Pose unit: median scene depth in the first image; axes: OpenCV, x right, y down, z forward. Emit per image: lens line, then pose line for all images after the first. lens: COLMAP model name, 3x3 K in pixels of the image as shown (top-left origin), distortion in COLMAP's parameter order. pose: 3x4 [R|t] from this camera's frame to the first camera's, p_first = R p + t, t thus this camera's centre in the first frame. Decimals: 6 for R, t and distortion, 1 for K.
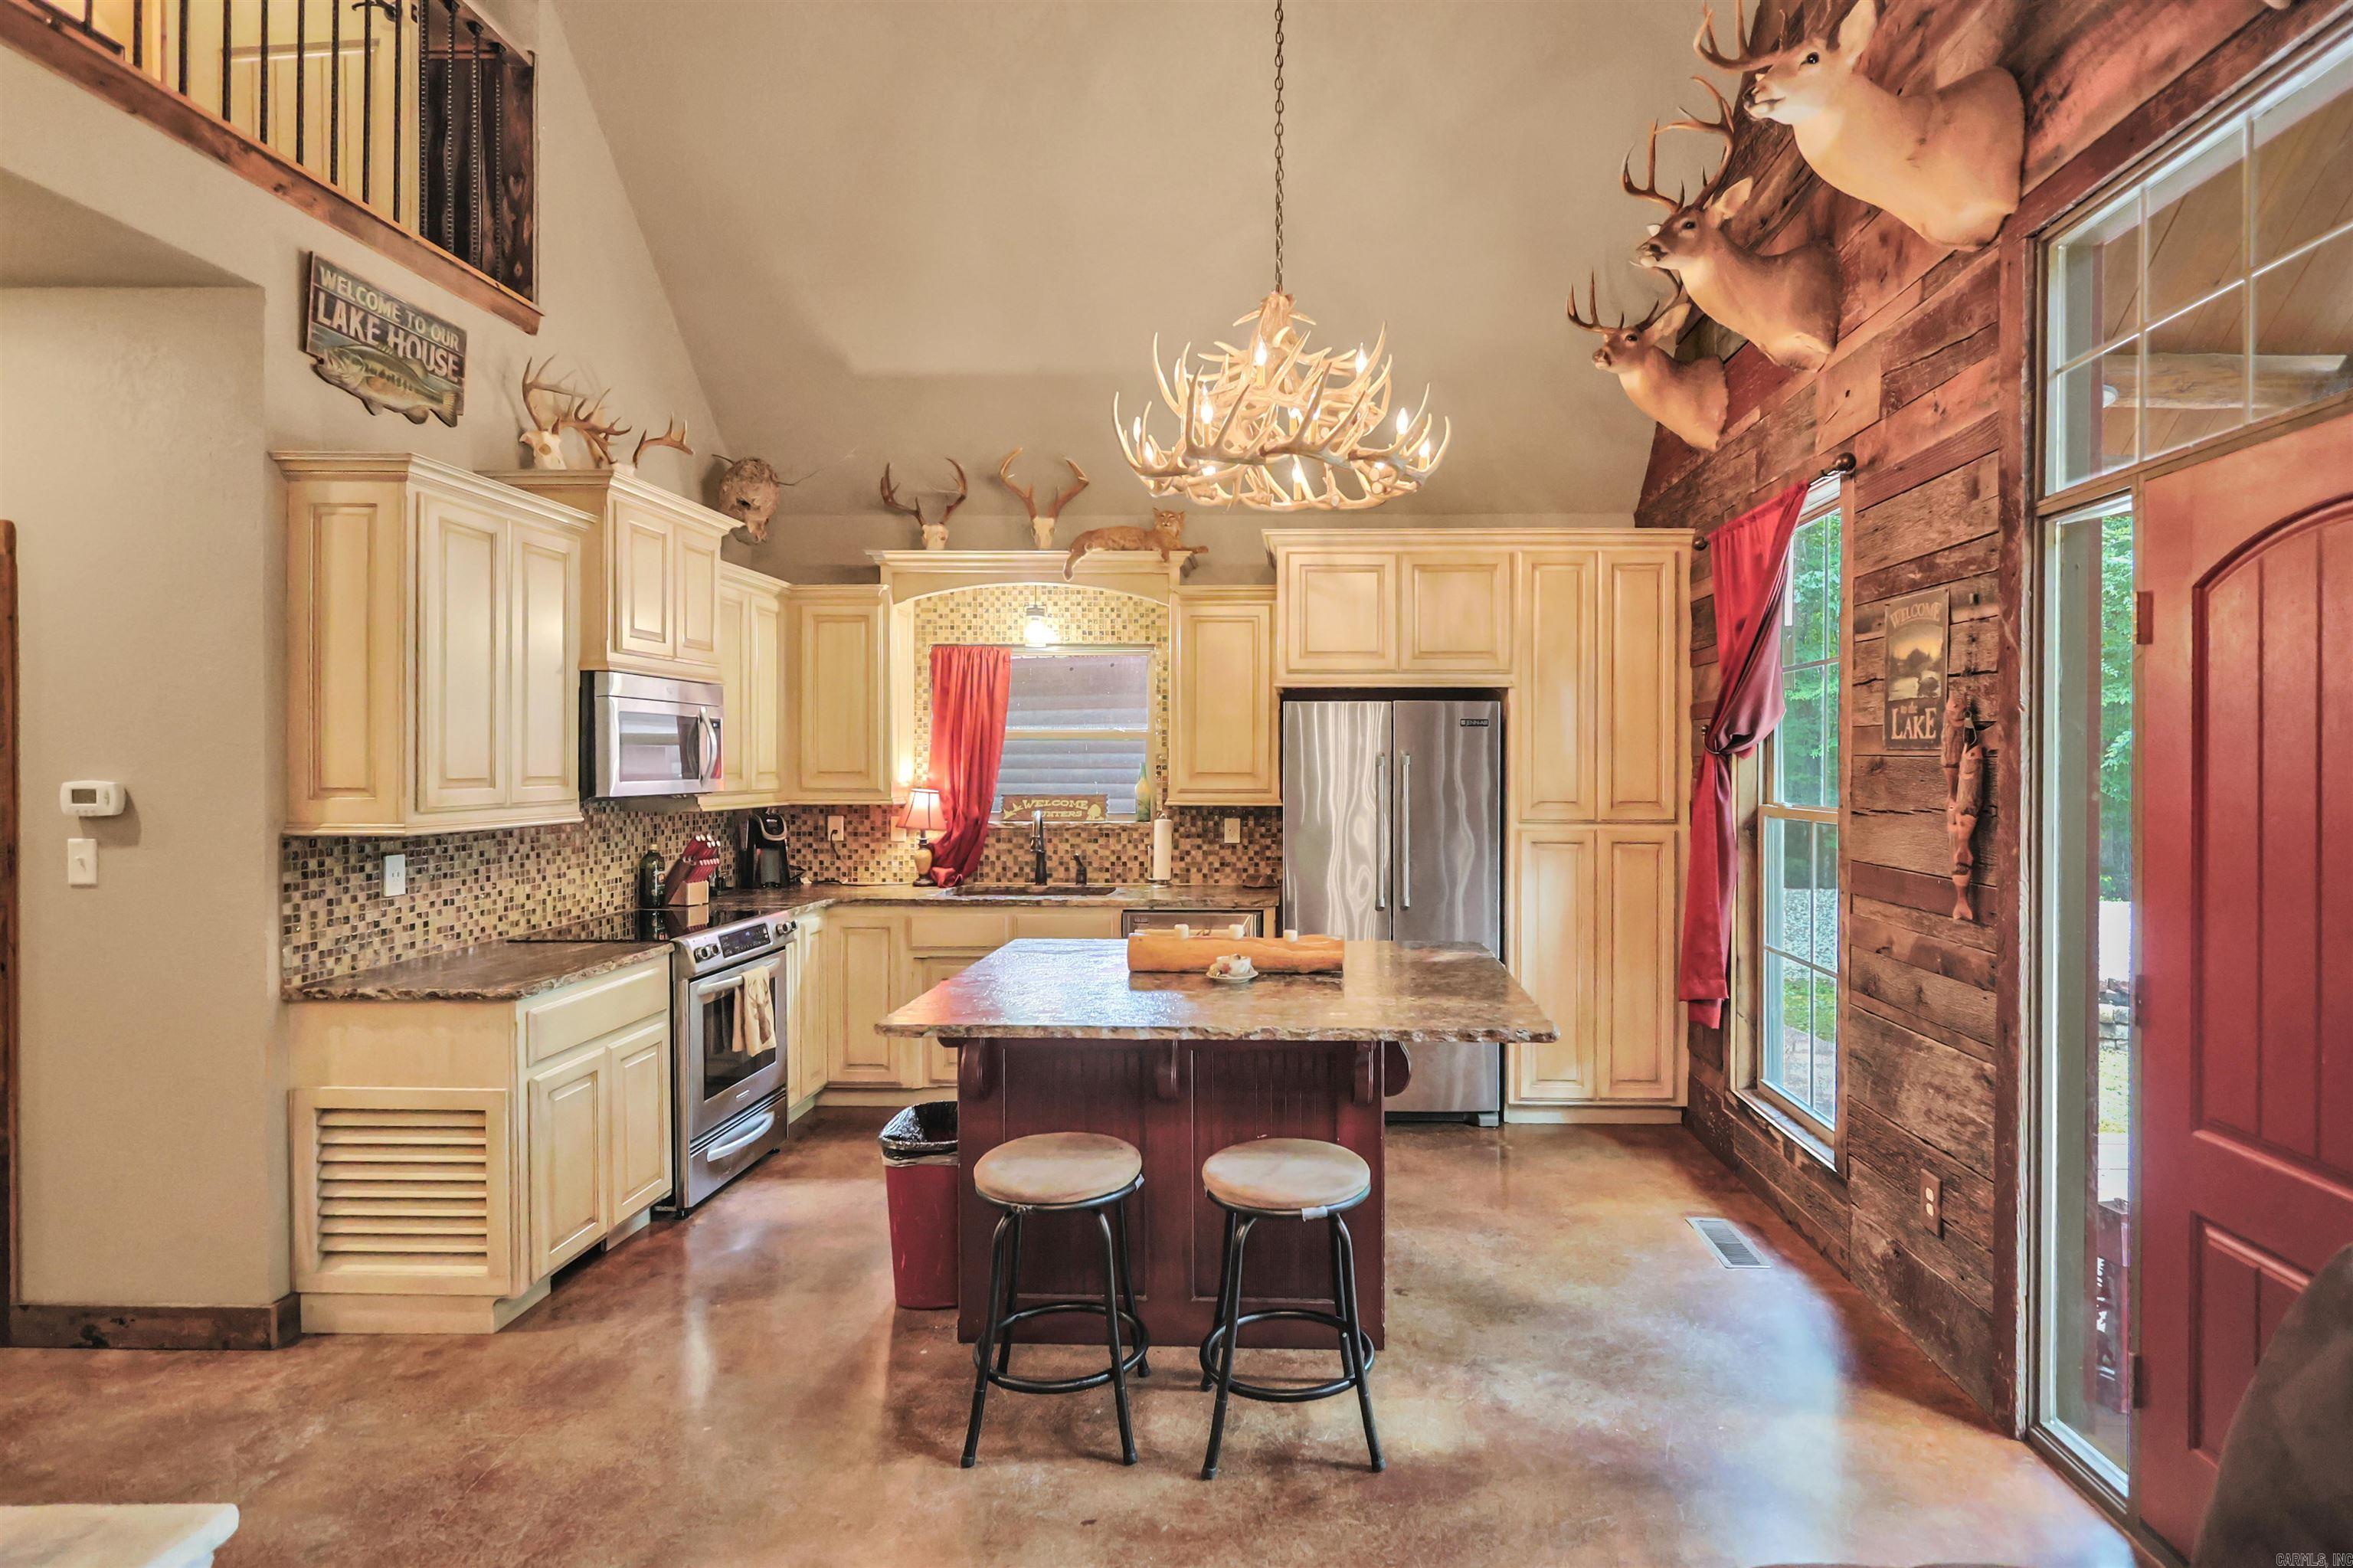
lens RADIAL K [[1180.0, 0, 1277.3], [0, 1180.0, 774.8], [0, 0, 1]] dist [-0.007322, 0.004720]
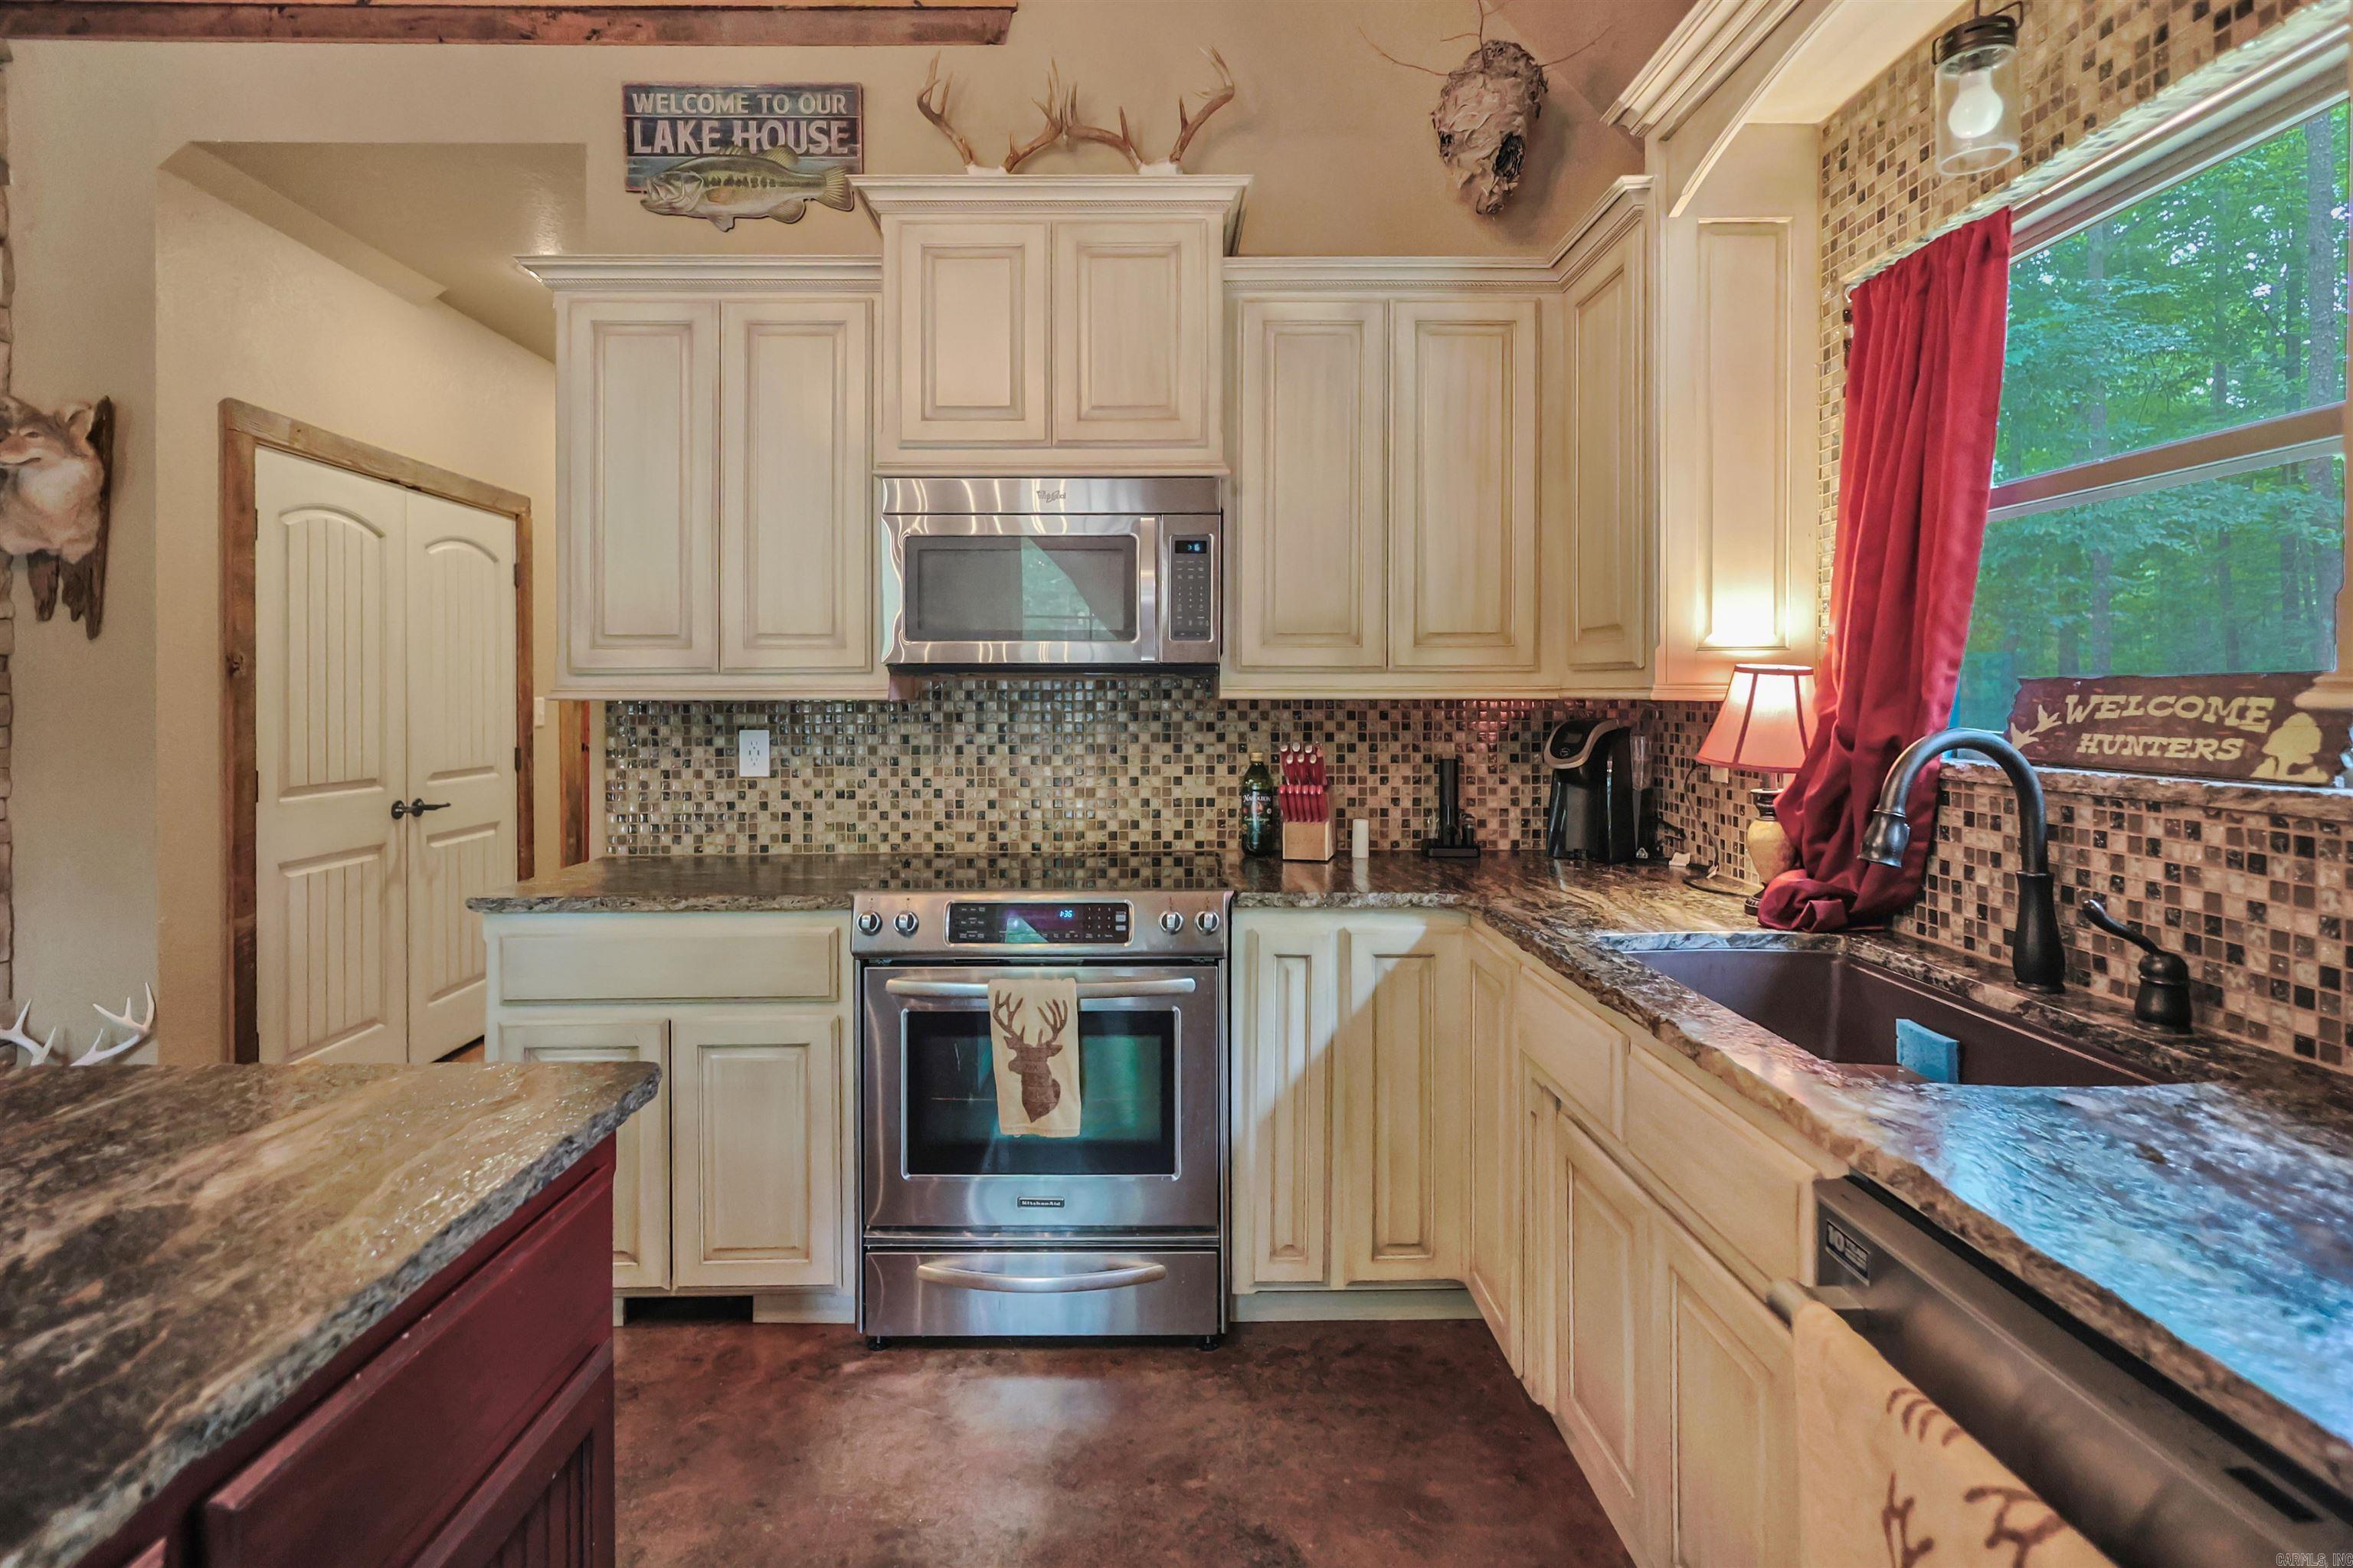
lens RADIAL K [[1180.0, 0, 1168.8], [0, 1180.0, 694.3], [0, 0, 1]] dist [-0.007322, 0.004720]
pose [[0.024025, -0.000368, -0.999711, 0.108937], [-0.008937, 0.999960, -0.000583, 0.034910], [0.999671, 0.008948, 0.024021, 1.123346]]
